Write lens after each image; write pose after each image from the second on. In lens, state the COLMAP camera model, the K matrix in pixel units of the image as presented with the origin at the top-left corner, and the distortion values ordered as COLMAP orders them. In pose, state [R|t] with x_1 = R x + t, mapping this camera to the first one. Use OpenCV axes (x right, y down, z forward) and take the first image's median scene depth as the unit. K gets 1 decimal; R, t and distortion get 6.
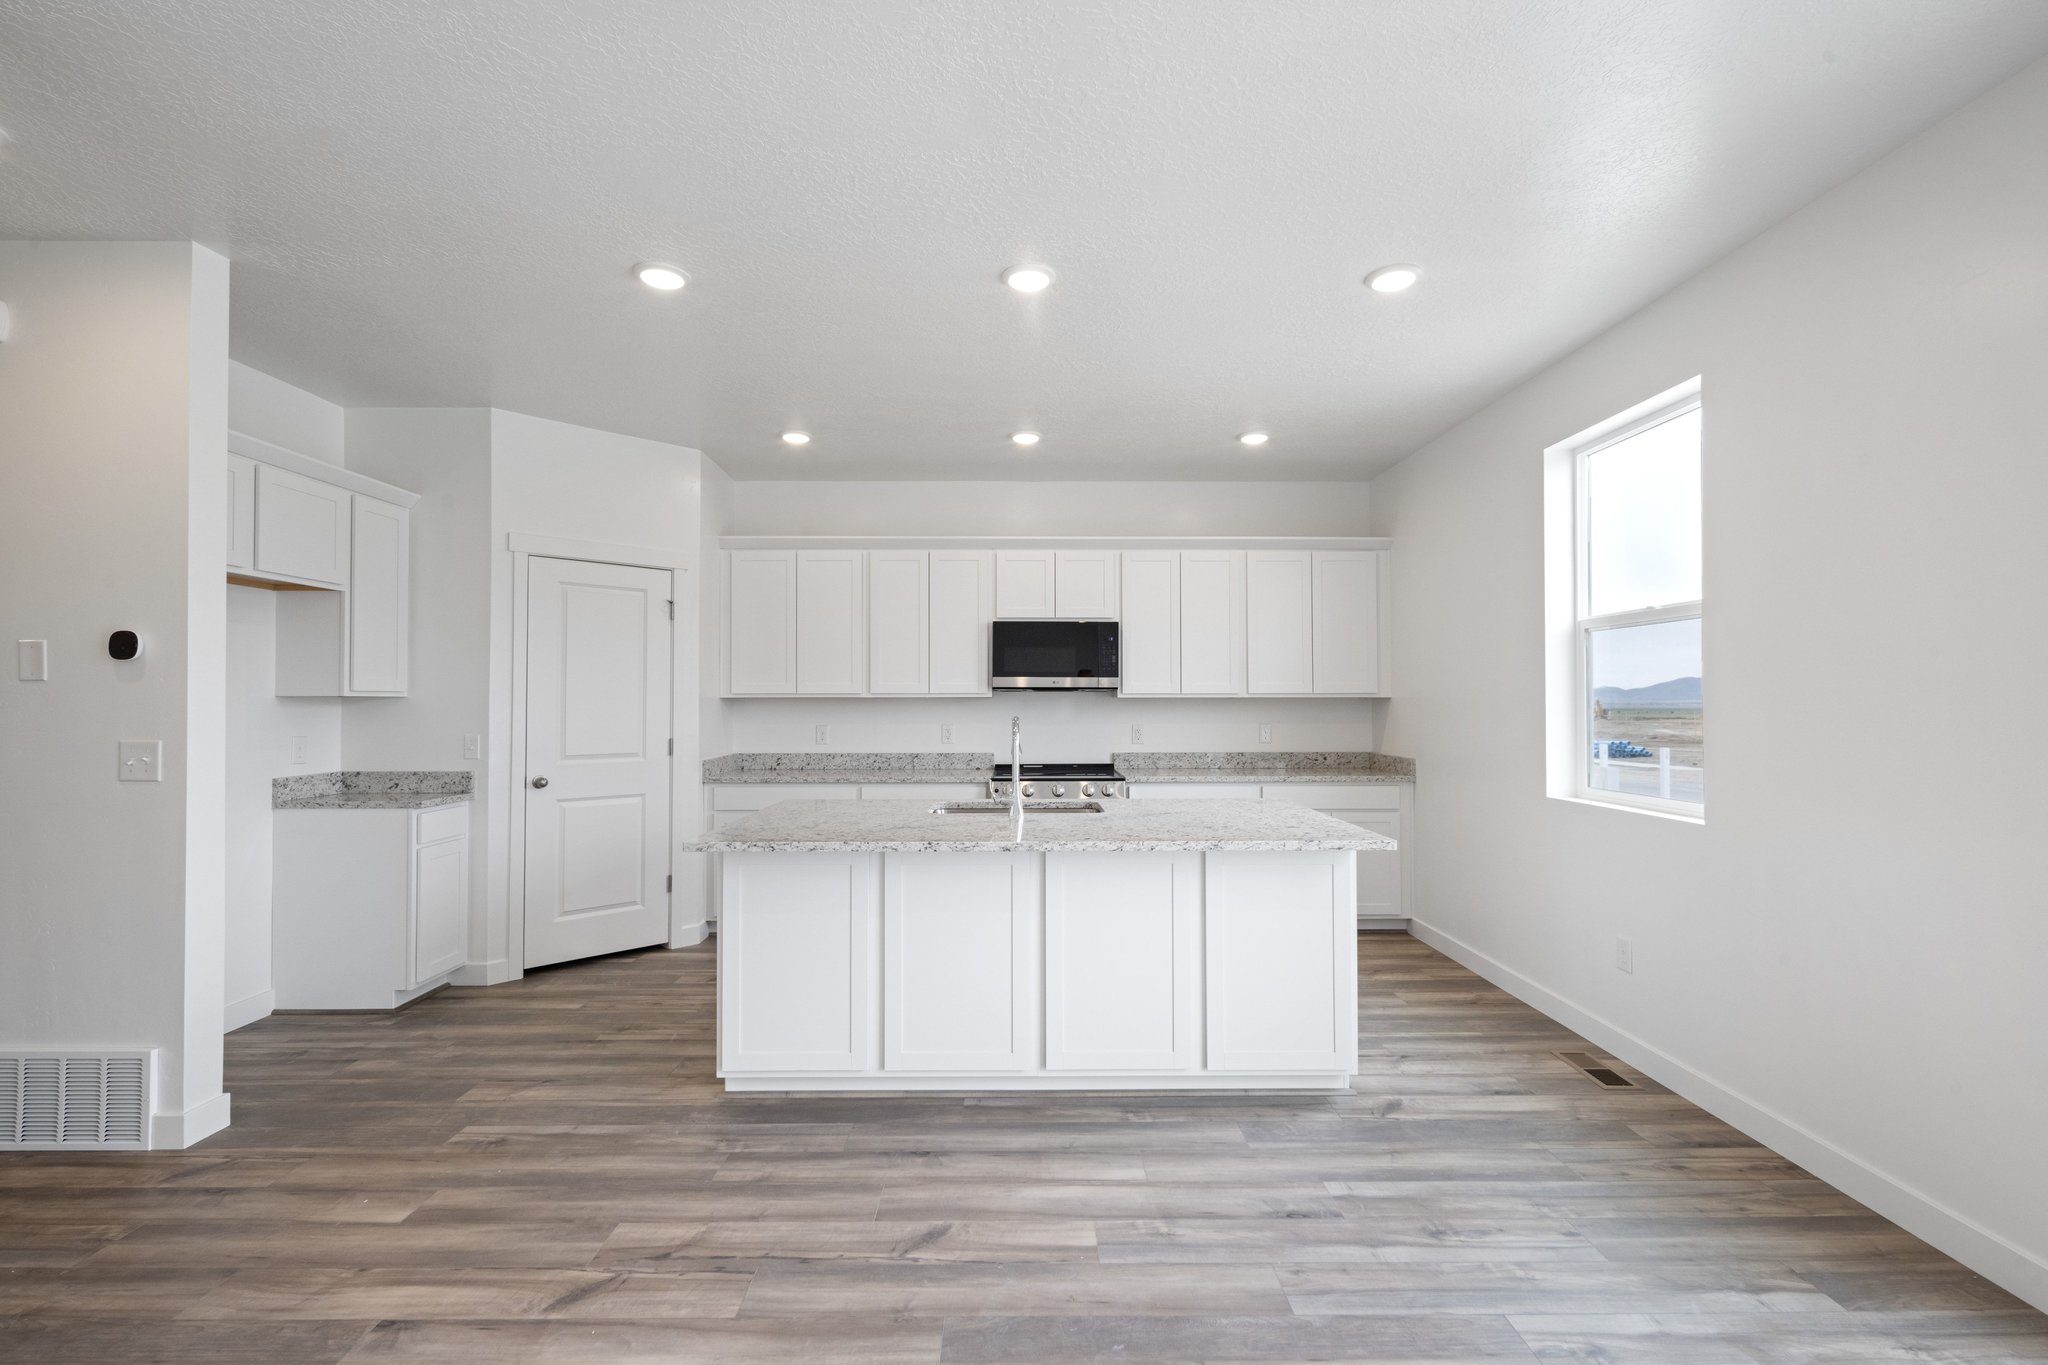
lens RADIAL K [[904.9, 0, 1019.4], [0, 904.9, 690.7], [0, 0, 1]] dist [0.004546, -0.002321]
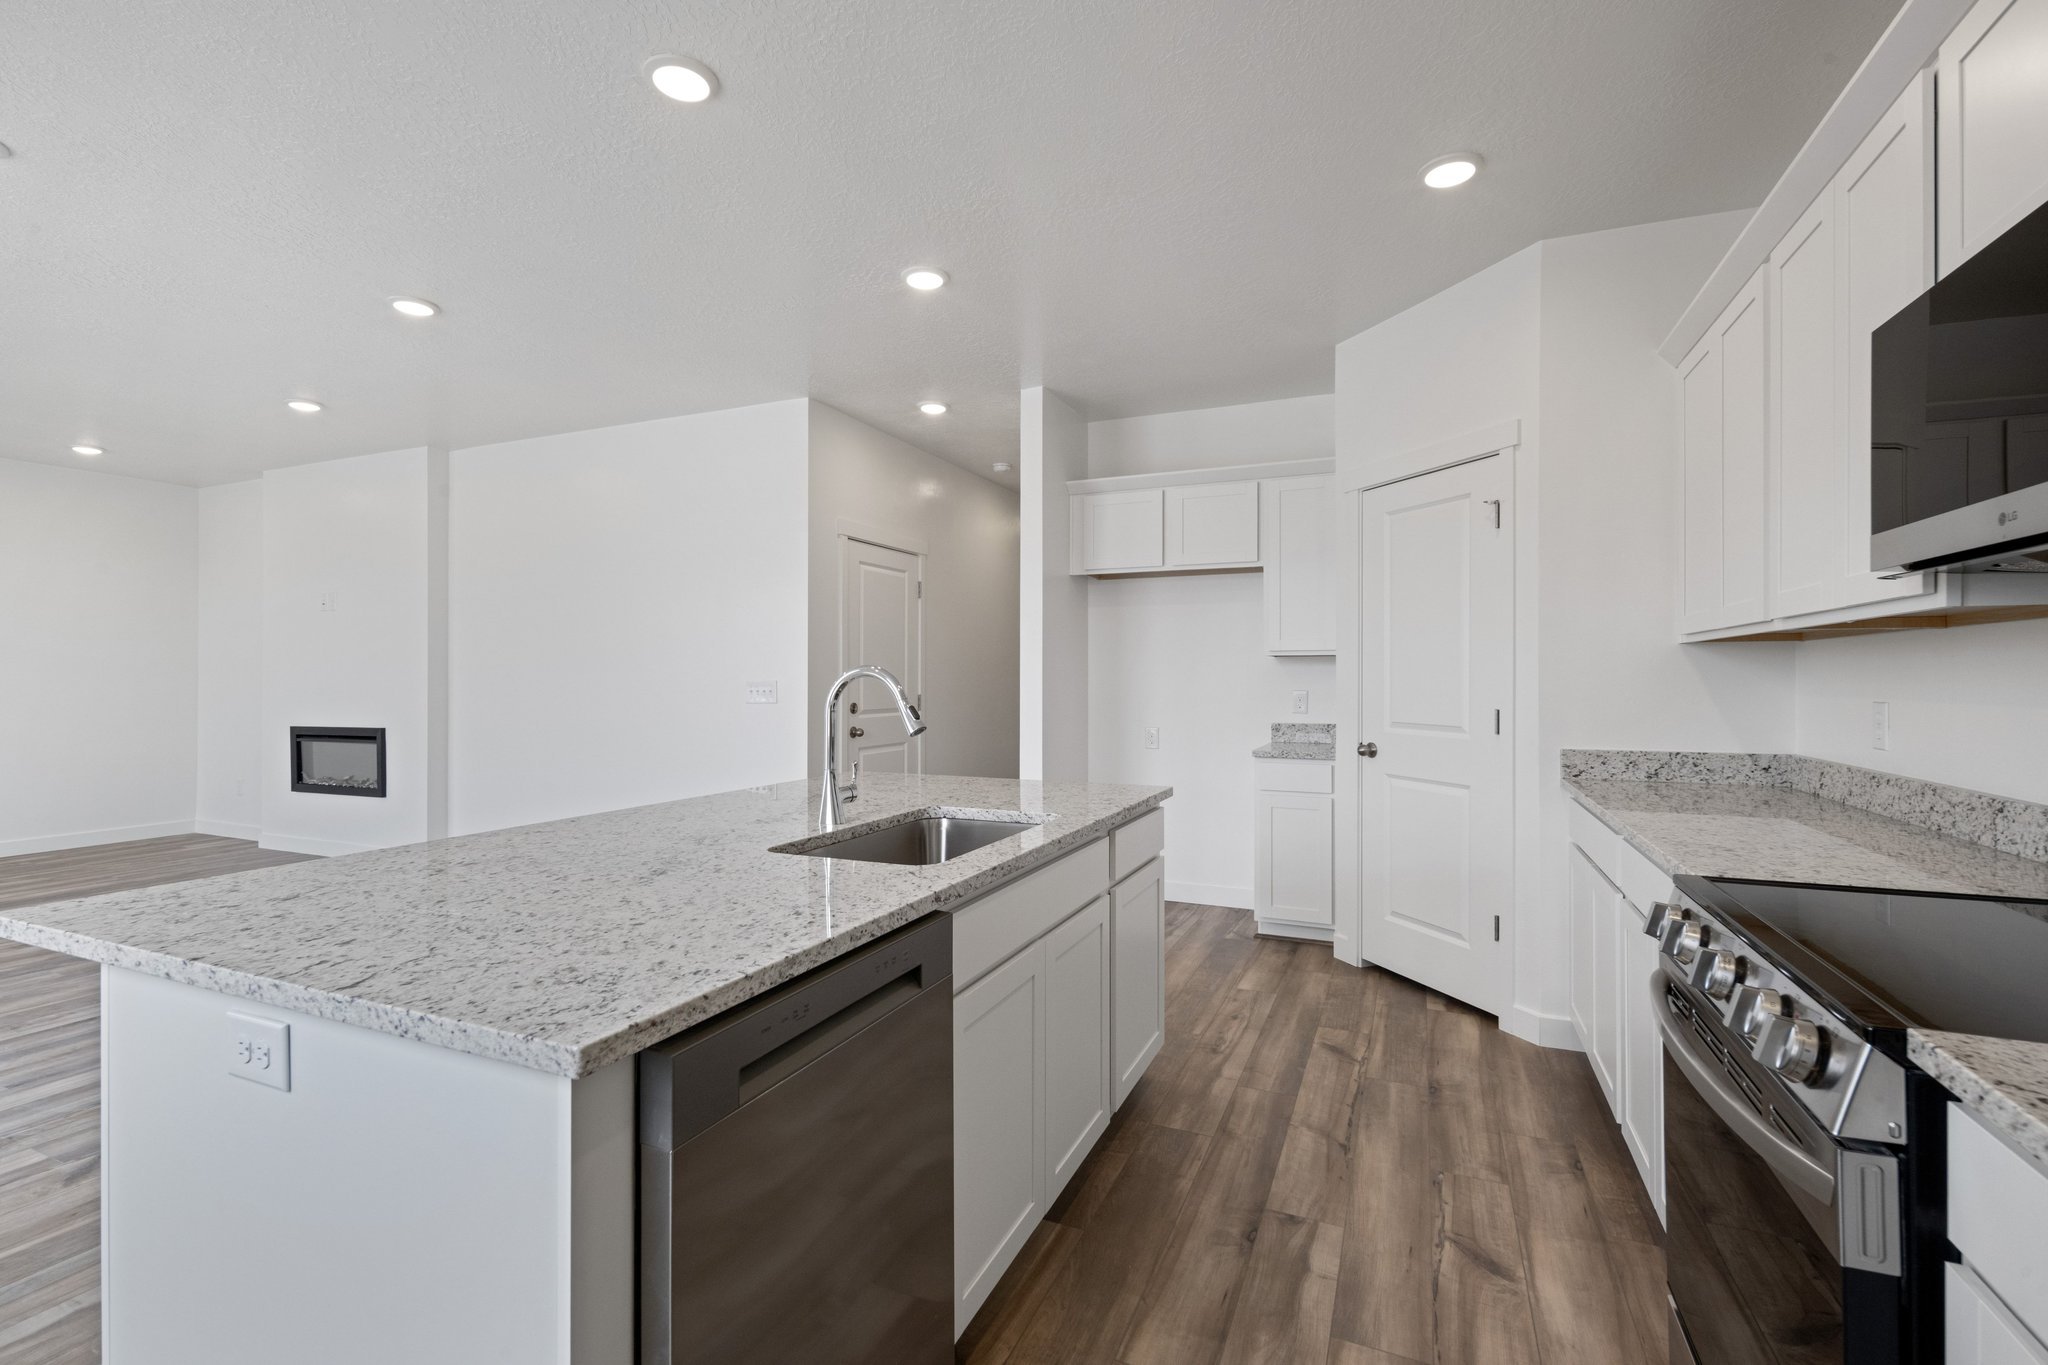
lens RADIAL K [[904.9, 0, 1031.5], [0, 904.9, 677.6], [0, 0, 1]] dist [0.004546, -0.002321]
pose [[-0.410506, -0.000555, -0.911858, 0.454185], [0.012409, 0.999904, -0.006196, 0.038991], [0.911774, -0.013859, -0.410459, 1.233542]]
